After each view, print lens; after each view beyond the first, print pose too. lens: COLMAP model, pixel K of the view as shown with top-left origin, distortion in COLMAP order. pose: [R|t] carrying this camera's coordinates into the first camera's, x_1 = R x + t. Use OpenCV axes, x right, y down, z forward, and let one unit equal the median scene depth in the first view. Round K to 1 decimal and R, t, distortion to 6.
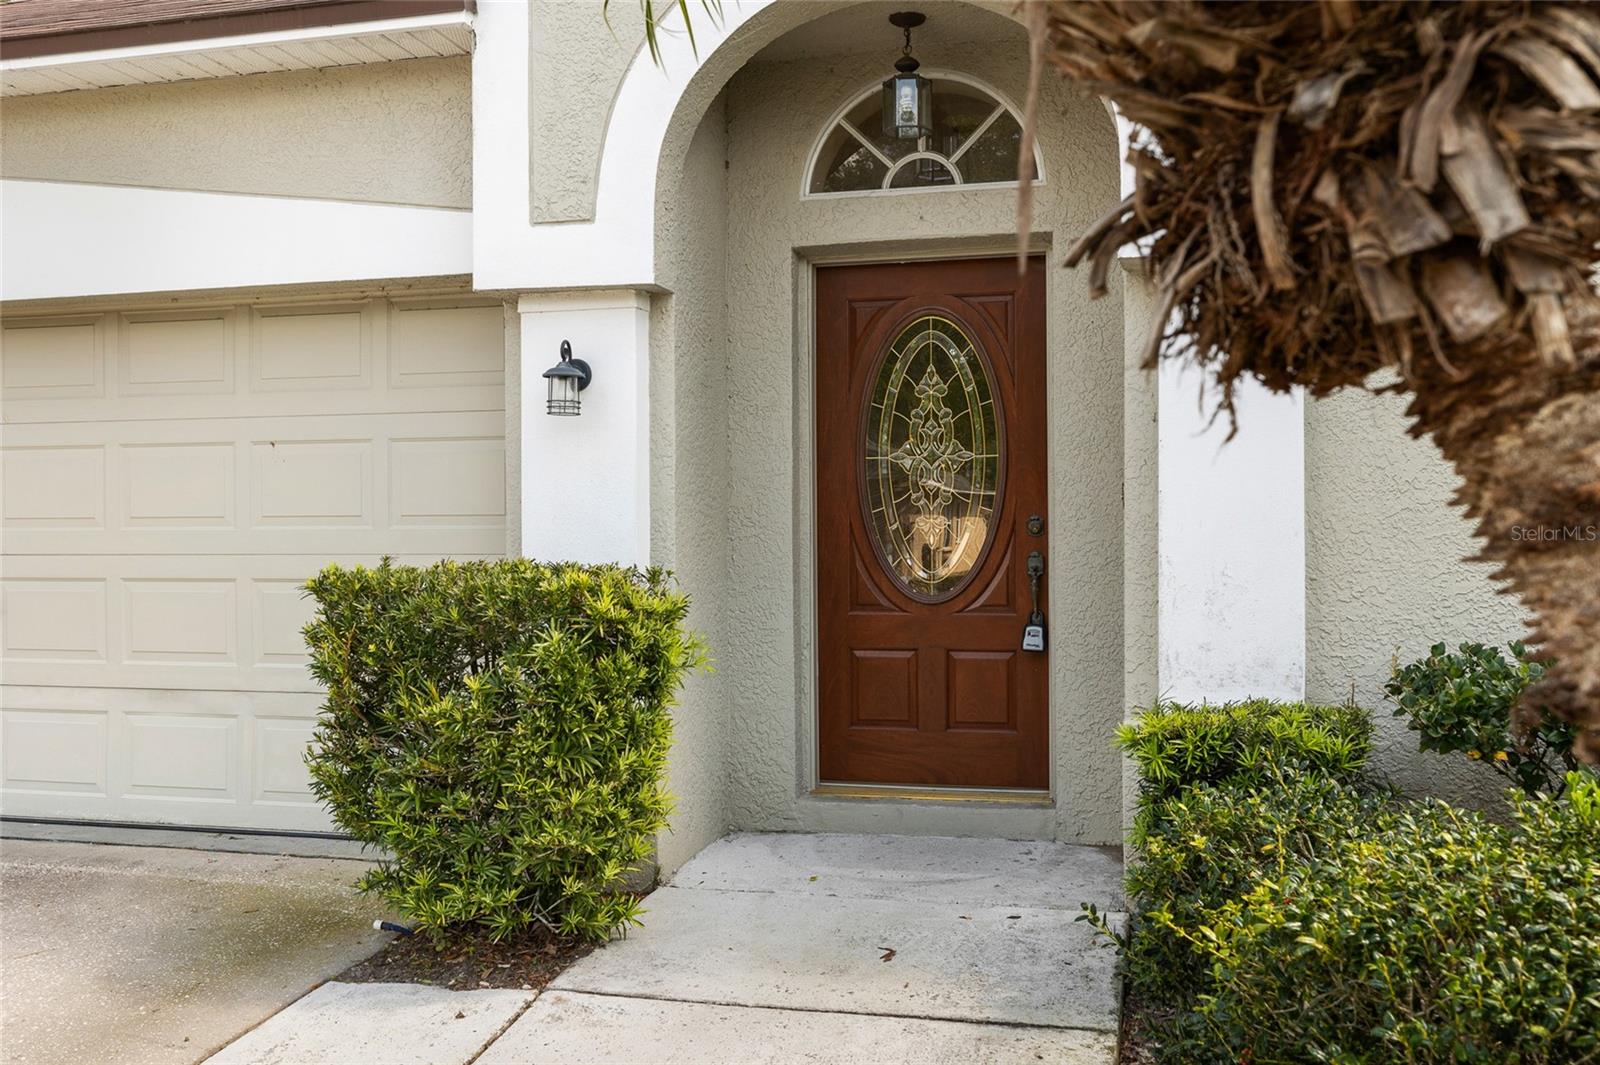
lens RADIAL K [[1407.8, 0, 793.4], [0, 1407.8, 525.2], [0, 0, 1]] dist [-0.012290, -0.003121]
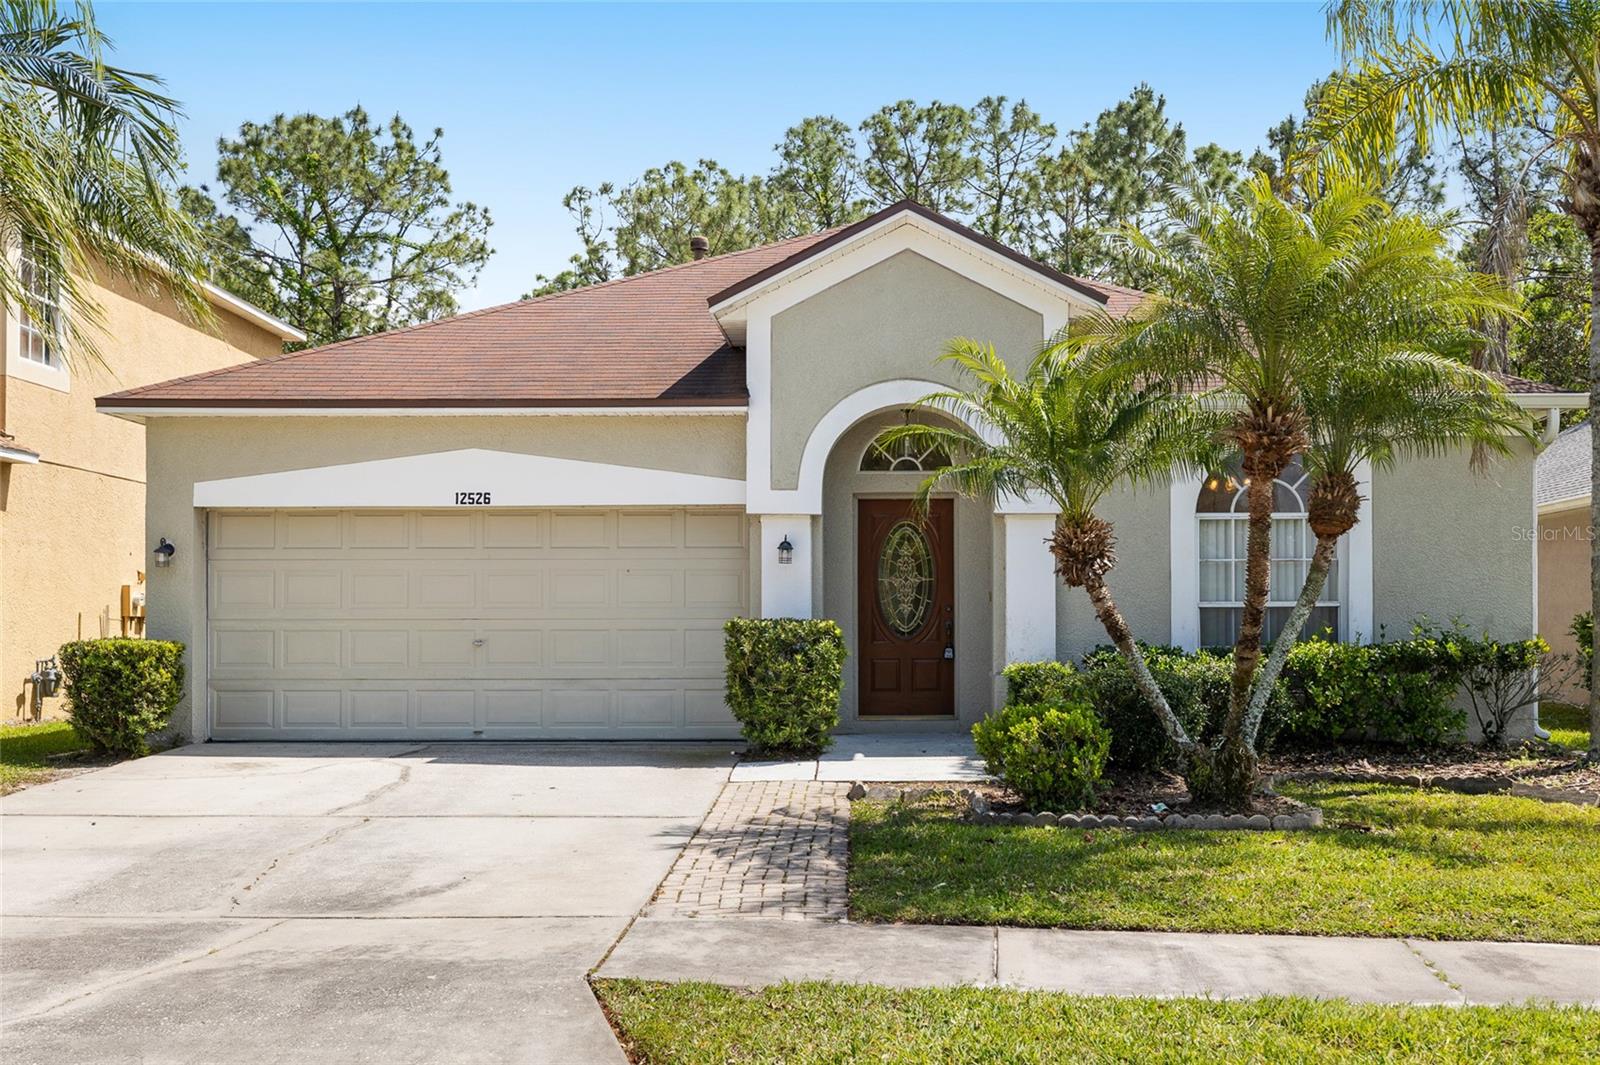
lens RADIAL K [[1553.0, 0, 806.1], [0, 1553.0, 534.0], [0, 0, 1]] dist [-0.009895, 0.000000]
pose [[0.974358, 0.016595, 0.224392, -0.692873], [-0.003519, 0.998278, -0.058550, 0.031902], [-0.224978, 0.056259, 0.972738, -1.620452]]
